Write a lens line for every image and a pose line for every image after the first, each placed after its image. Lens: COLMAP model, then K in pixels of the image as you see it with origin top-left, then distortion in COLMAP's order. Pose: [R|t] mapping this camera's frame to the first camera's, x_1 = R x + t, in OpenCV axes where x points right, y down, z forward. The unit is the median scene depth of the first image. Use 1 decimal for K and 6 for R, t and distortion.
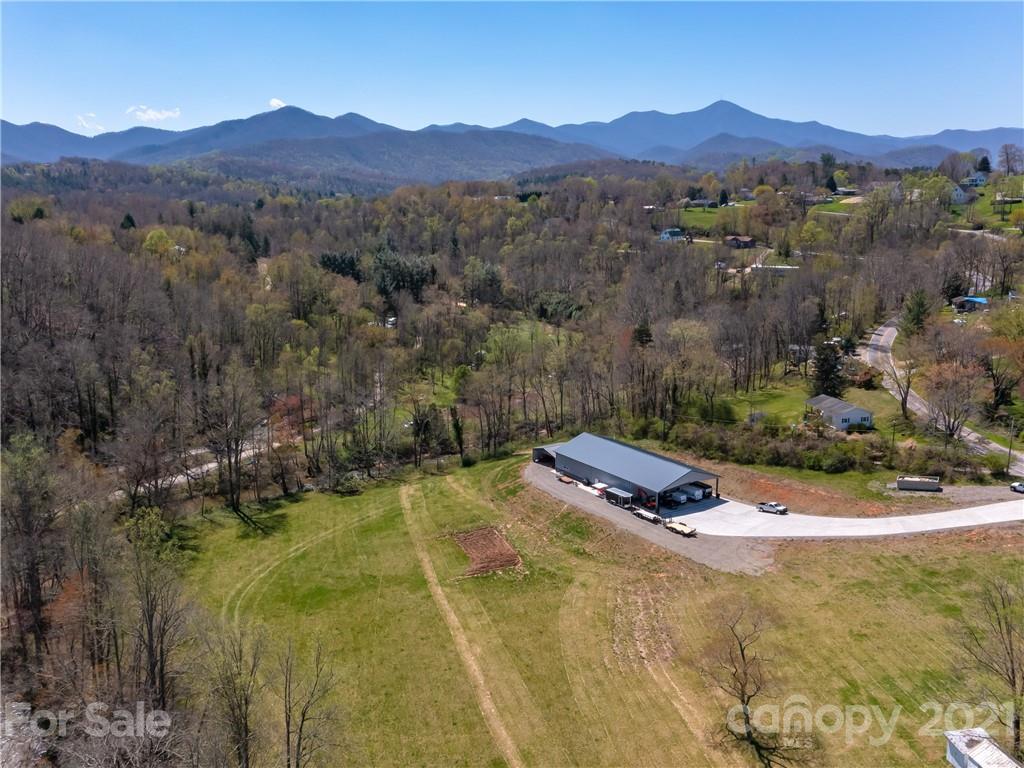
lens RADIAL K [[946.5, 0, 511.6], [0, 946.5, 382.1], [0, 0, 1]] dist [0.020828, 0.000000]
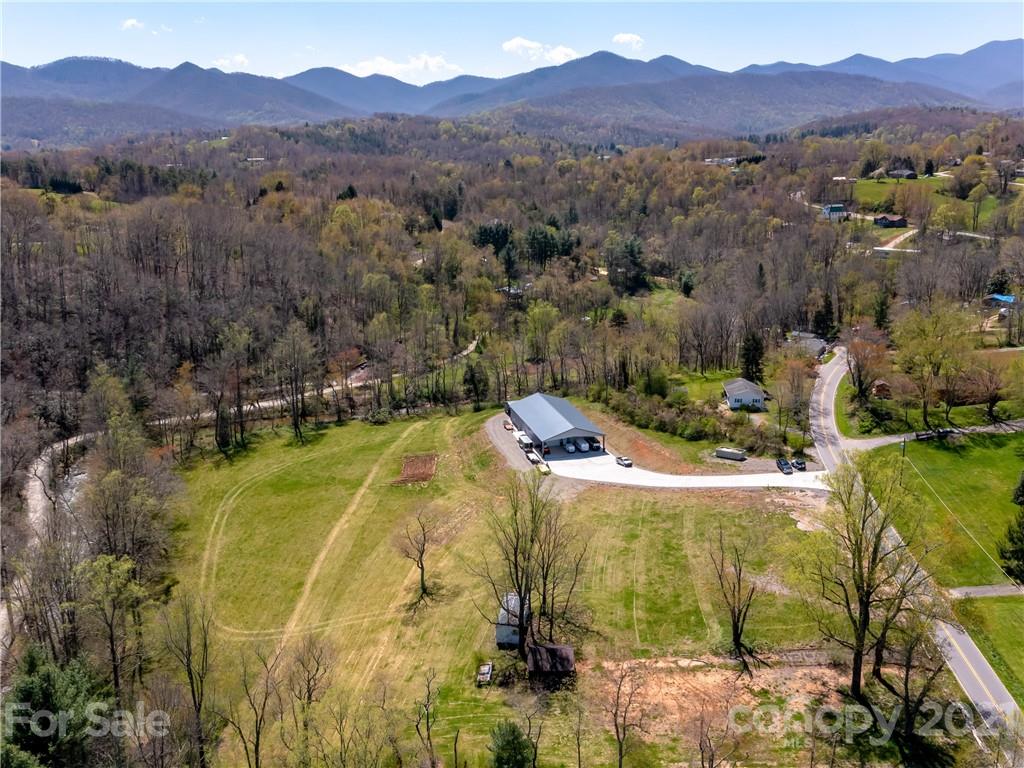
lens RADIAL K [[946.5, 0, 507.9], [0, 946.5, 381.1], [0, 0, 1]] dist [0.020828, 0.000000]
pose [[0.949070, 0.078018, -0.305254, 0.428734], [-0.061193, 0.996052, 0.064317, -0.043512], [0.309067, -0.042362, 0.950096, -0.239336]]
